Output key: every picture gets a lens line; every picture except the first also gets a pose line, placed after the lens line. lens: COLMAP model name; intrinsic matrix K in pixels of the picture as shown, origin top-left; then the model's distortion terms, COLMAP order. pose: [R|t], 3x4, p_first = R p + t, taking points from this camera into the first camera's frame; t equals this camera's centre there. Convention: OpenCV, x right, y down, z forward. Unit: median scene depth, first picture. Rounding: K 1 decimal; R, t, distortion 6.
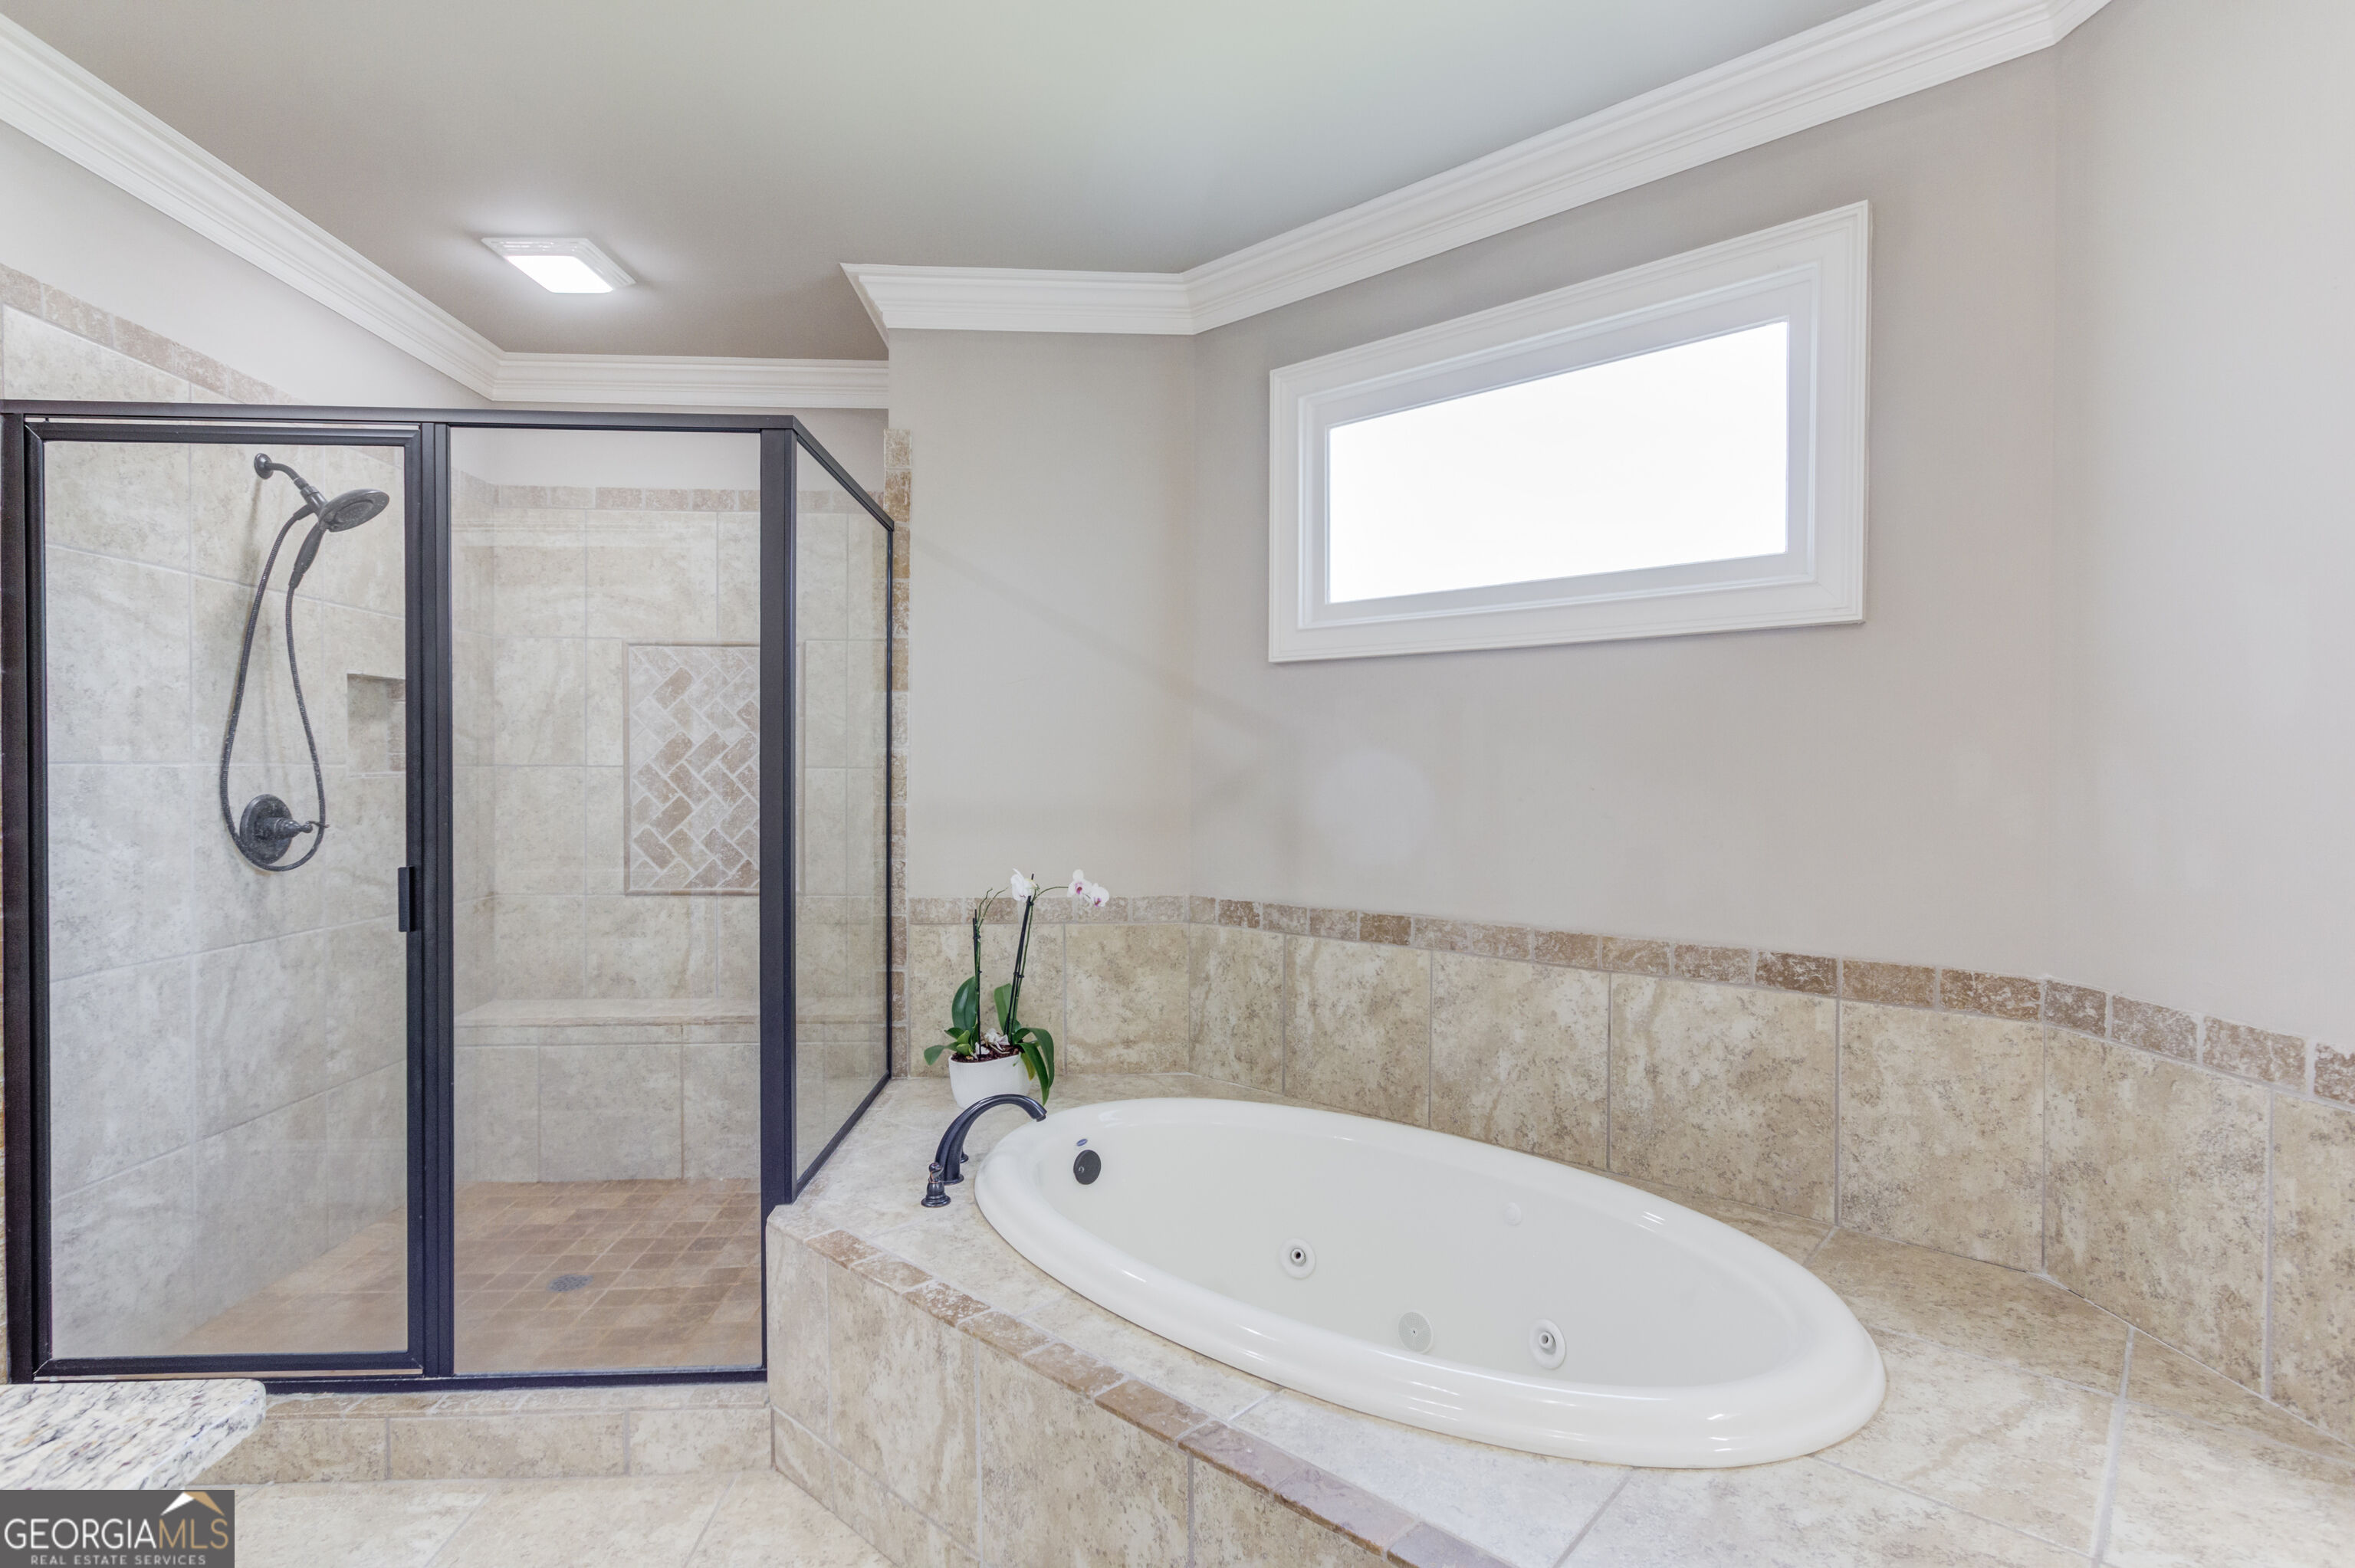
lens RADIAL K [[1142.9, 0, 1185.9], [0, 1142.9, 780.9], [0, 0, 1]] dist [-0.001671, -0.000710]
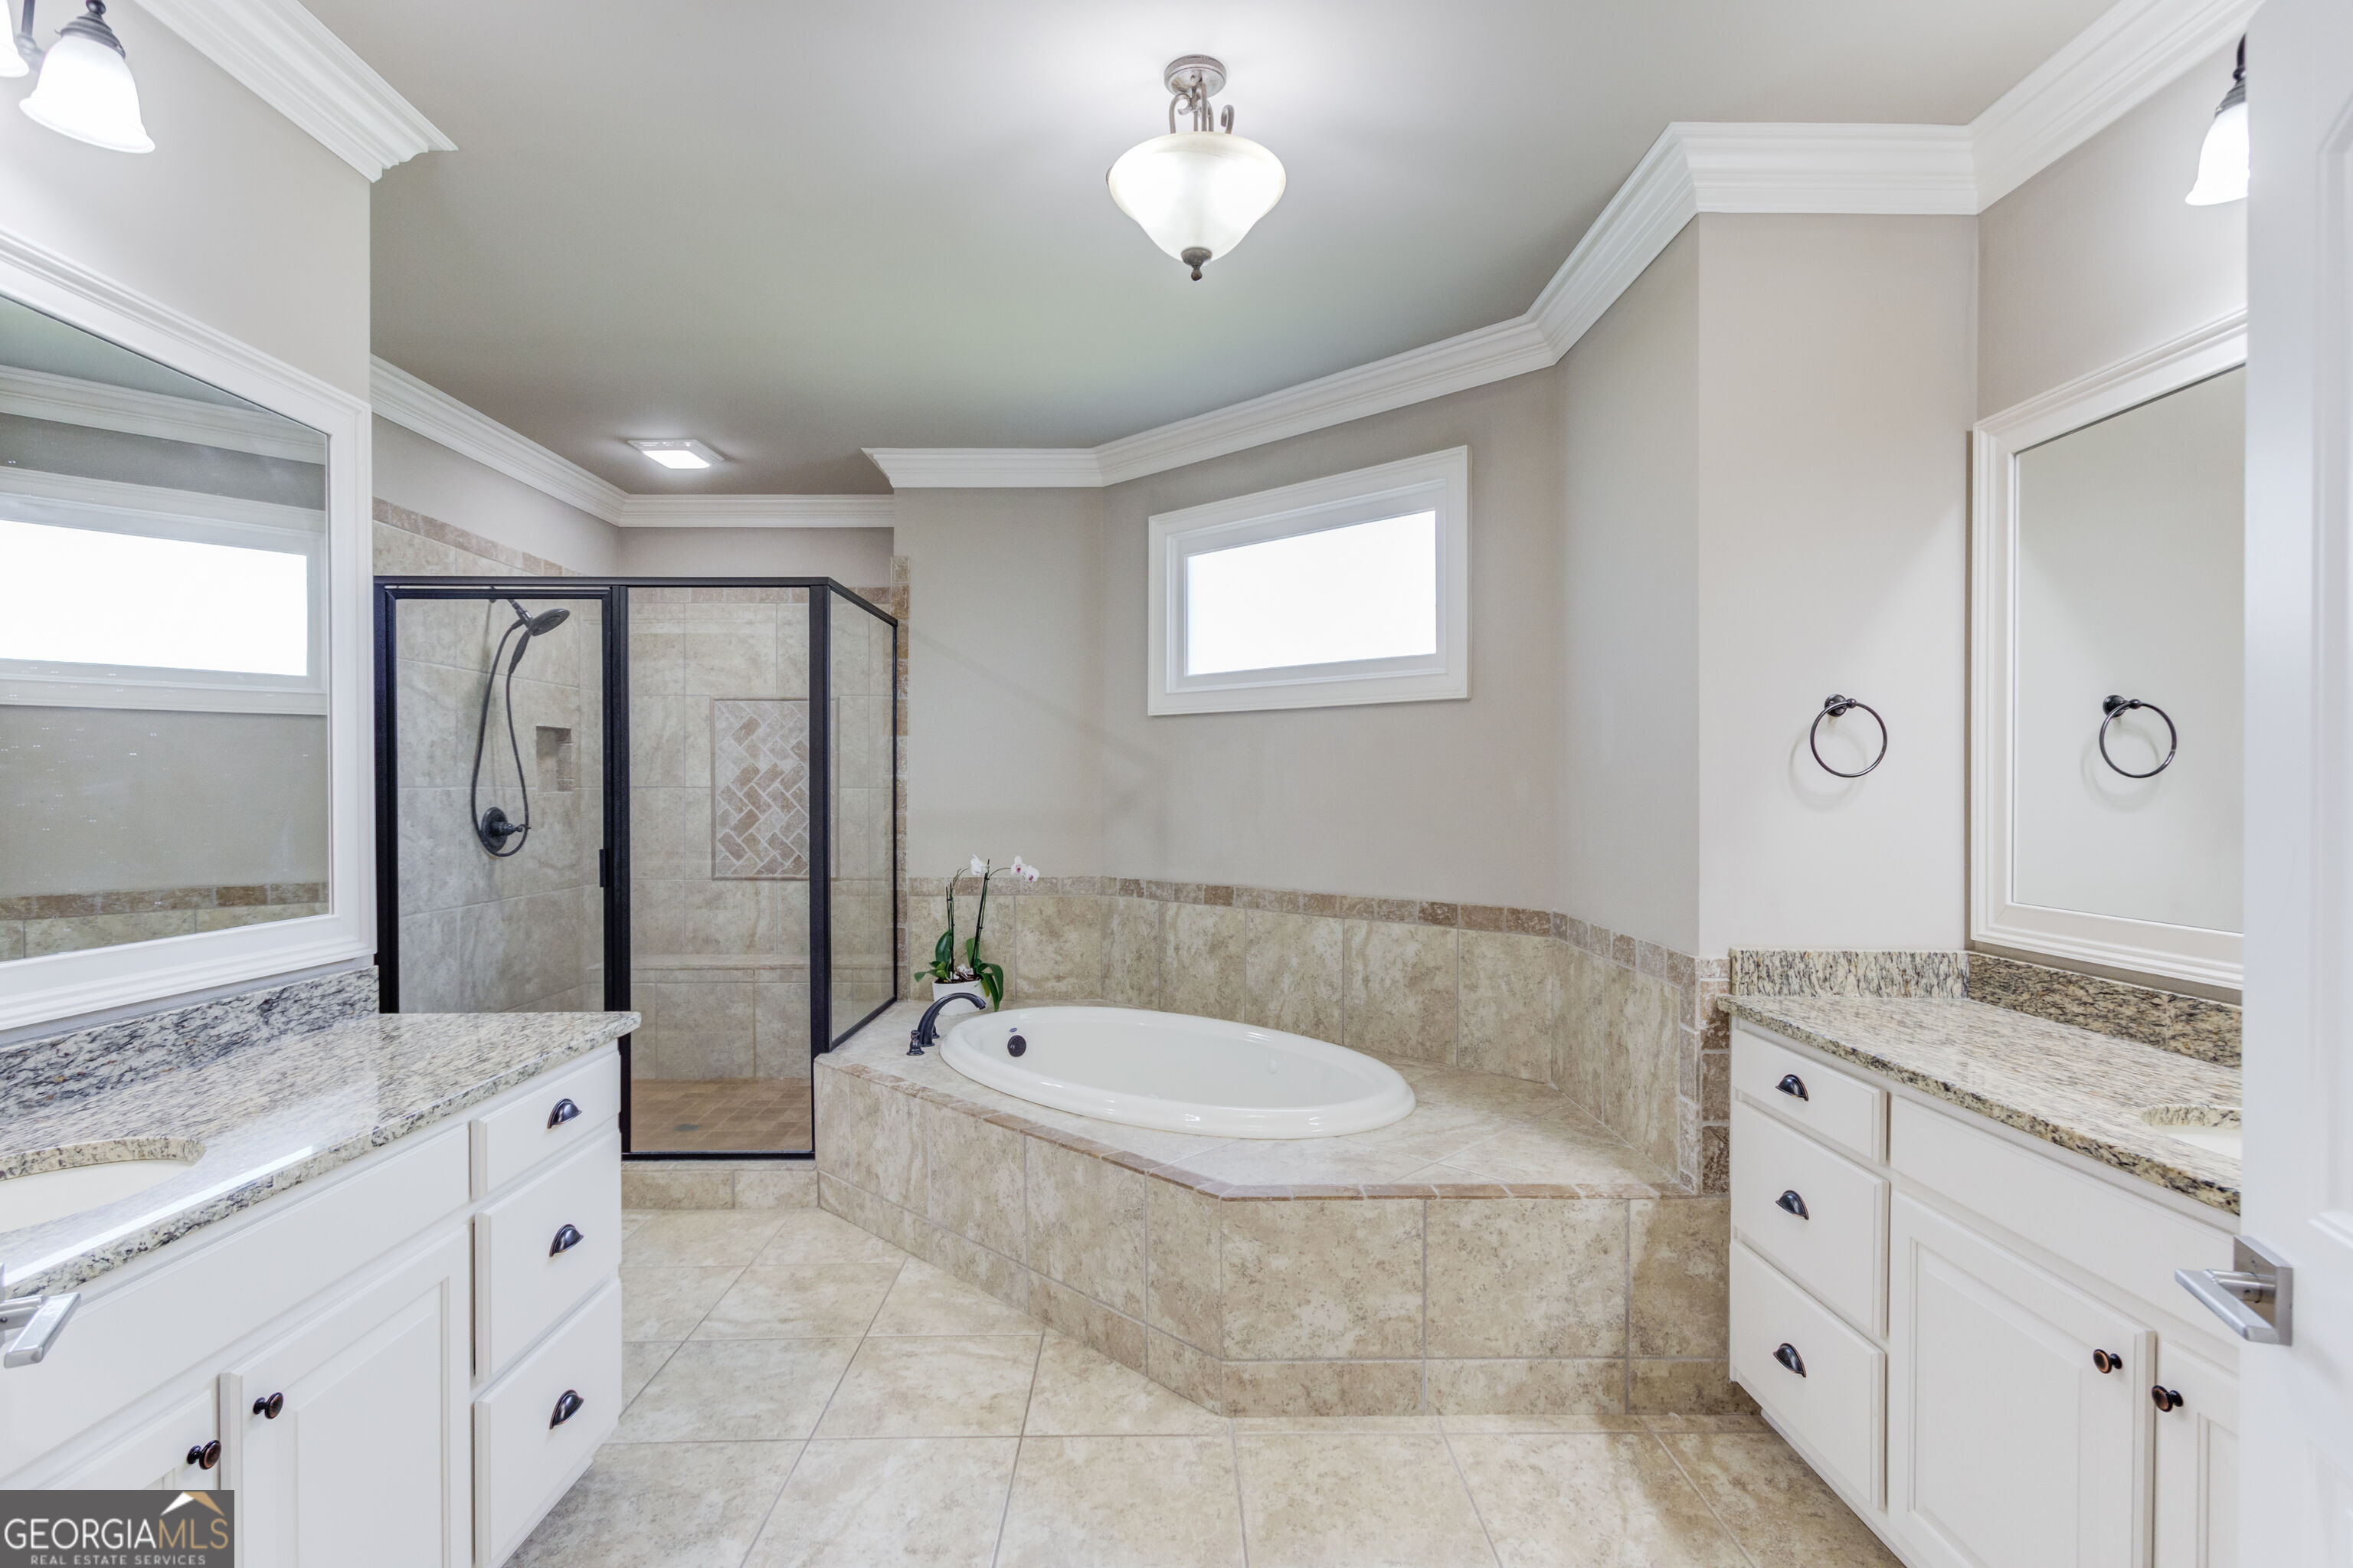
lens RADIAL K [[1135.8, 0, 1170.1], [0, 1135.8, 793.4], [0, 0, 1]] dist [-0.020675, 0.019477]
pose [[0.999081, -0.002821, -0.042770, 0.172610], [0.002682, 0.999991, -0.003320, 0.000874], [0.042779, 0.003202, 0.999079, -0.486634]]
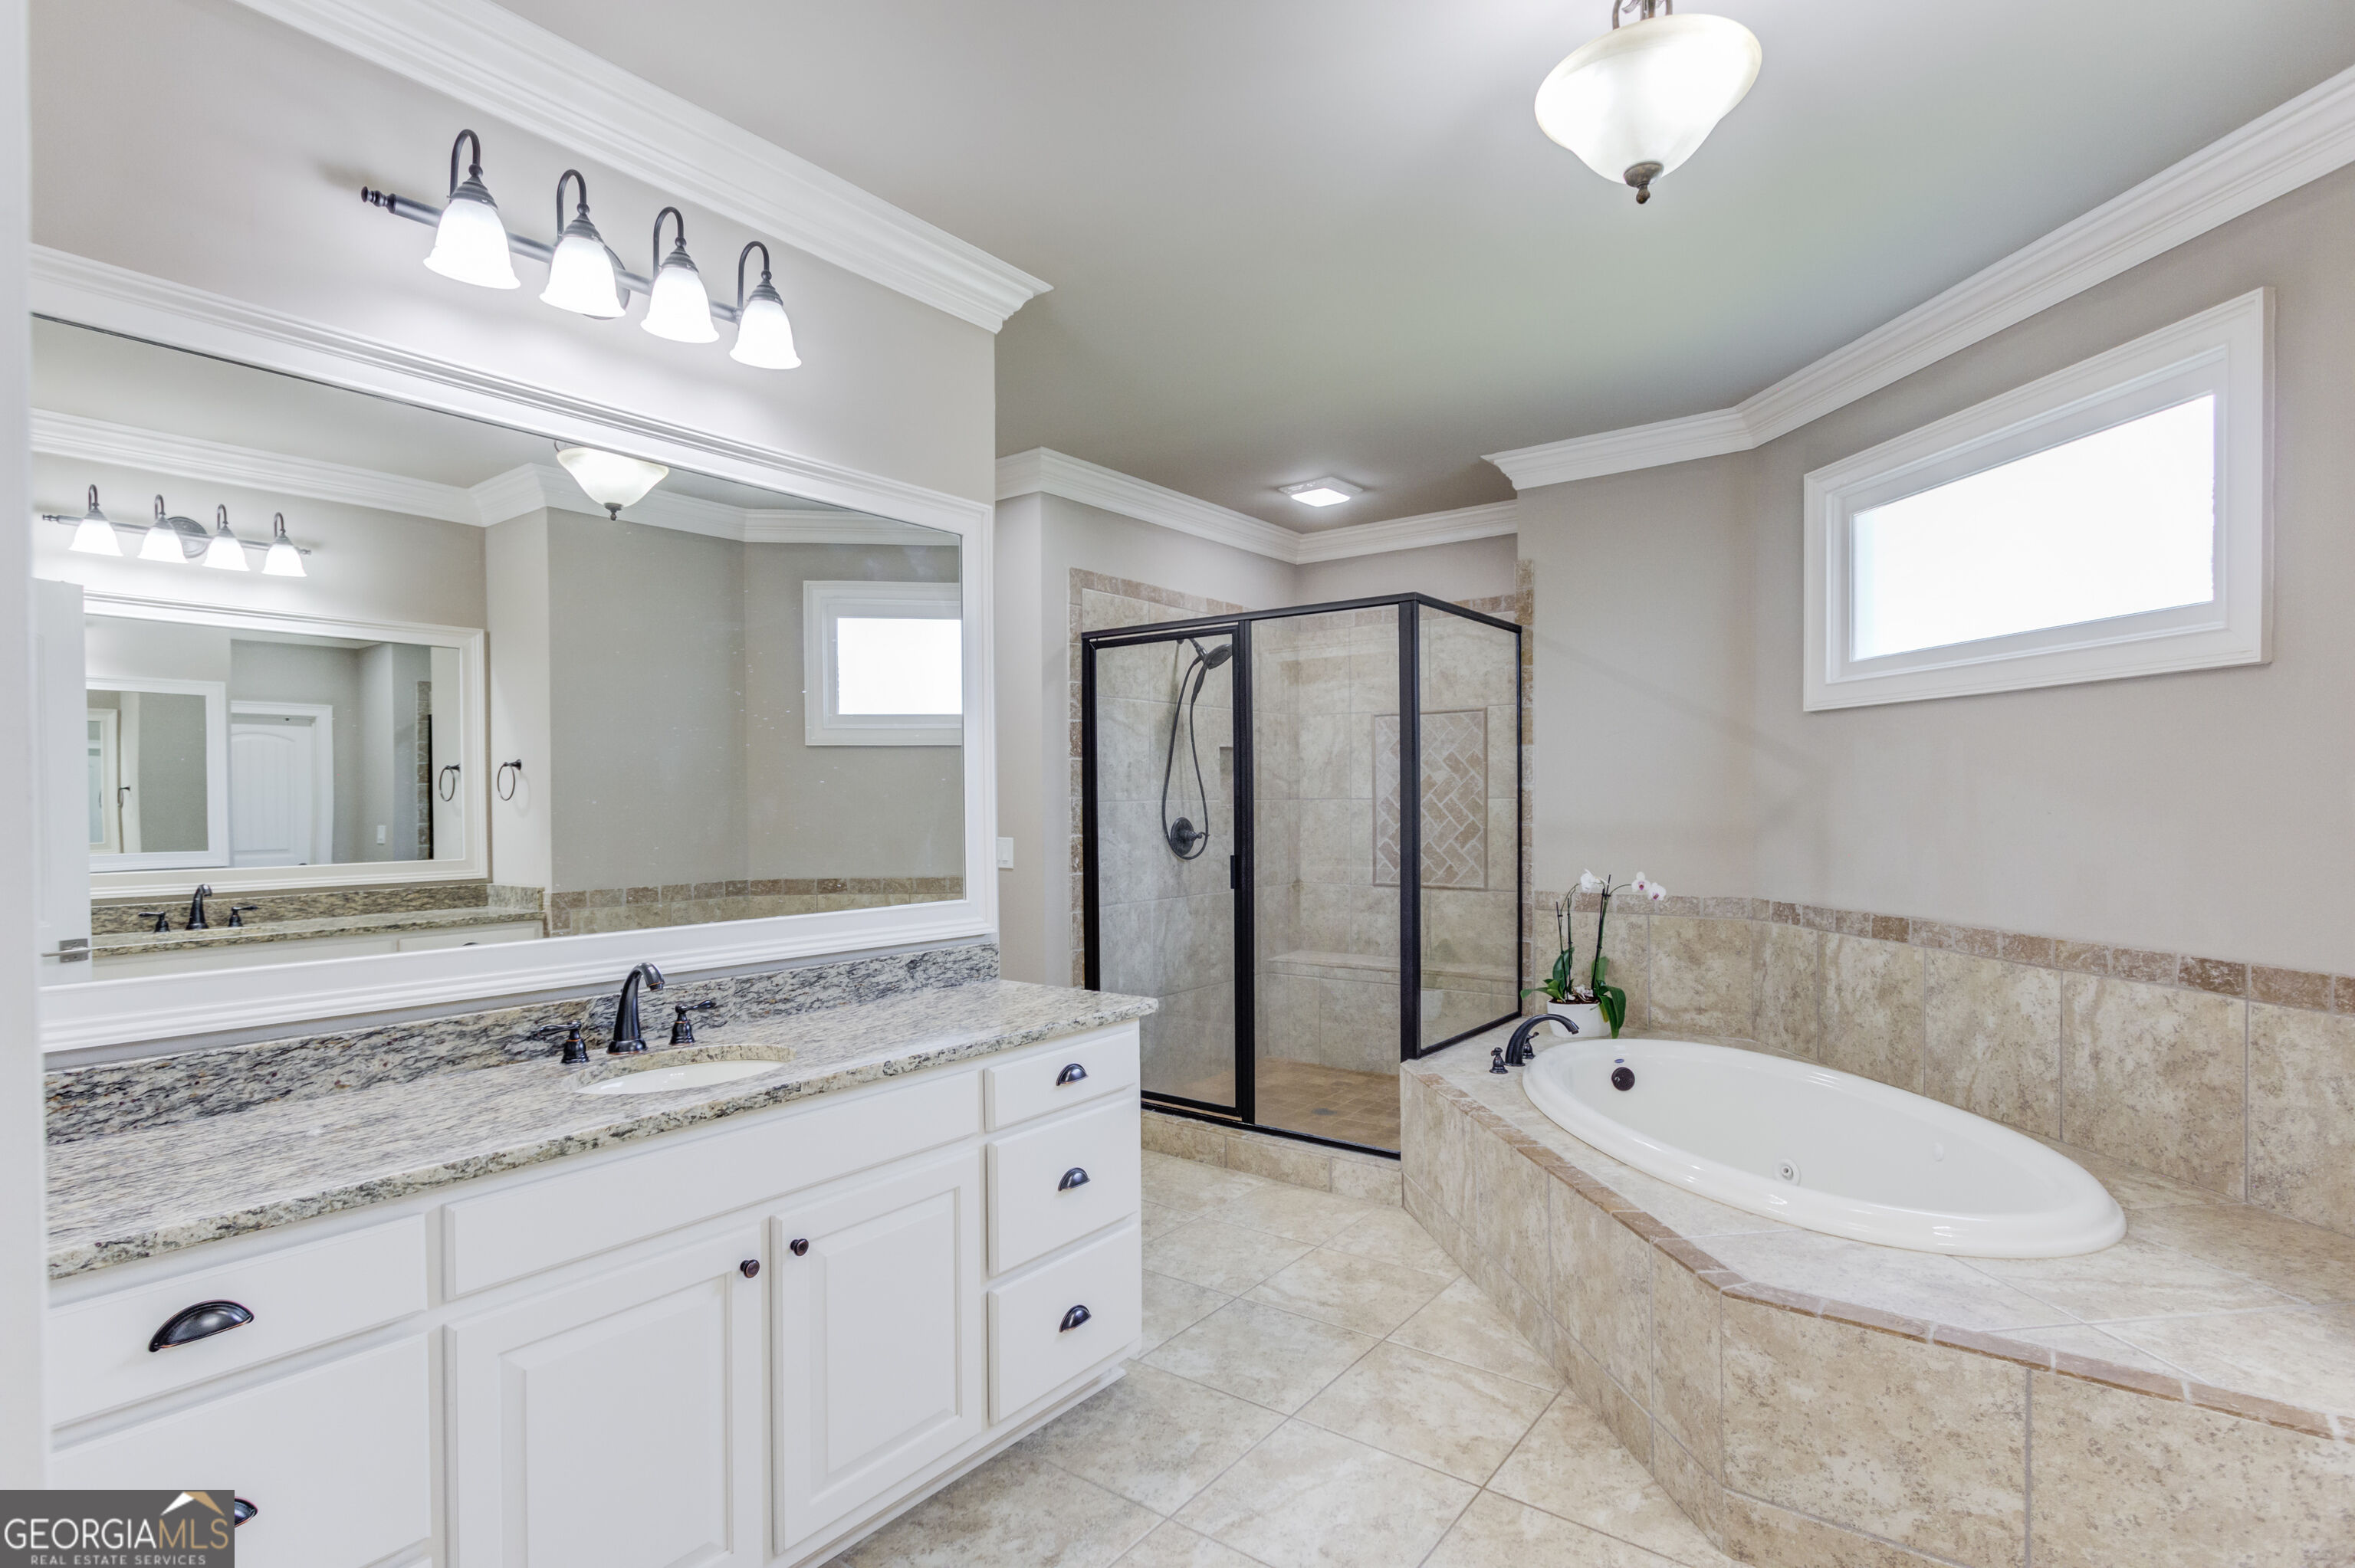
lens RADIAL K [[1136.7, 0, 1181.8], [0, 1136.7, 807.8], [0, 0, 1]] dist [-0.013055, 0.011863]
pose [[0.764773, -0.004033, -0.644287, 0.370207], [0.004978, 0.999988, -0.000350, -0.001957], [0.644281, -0.002940, 0.764783, -0.396011]]
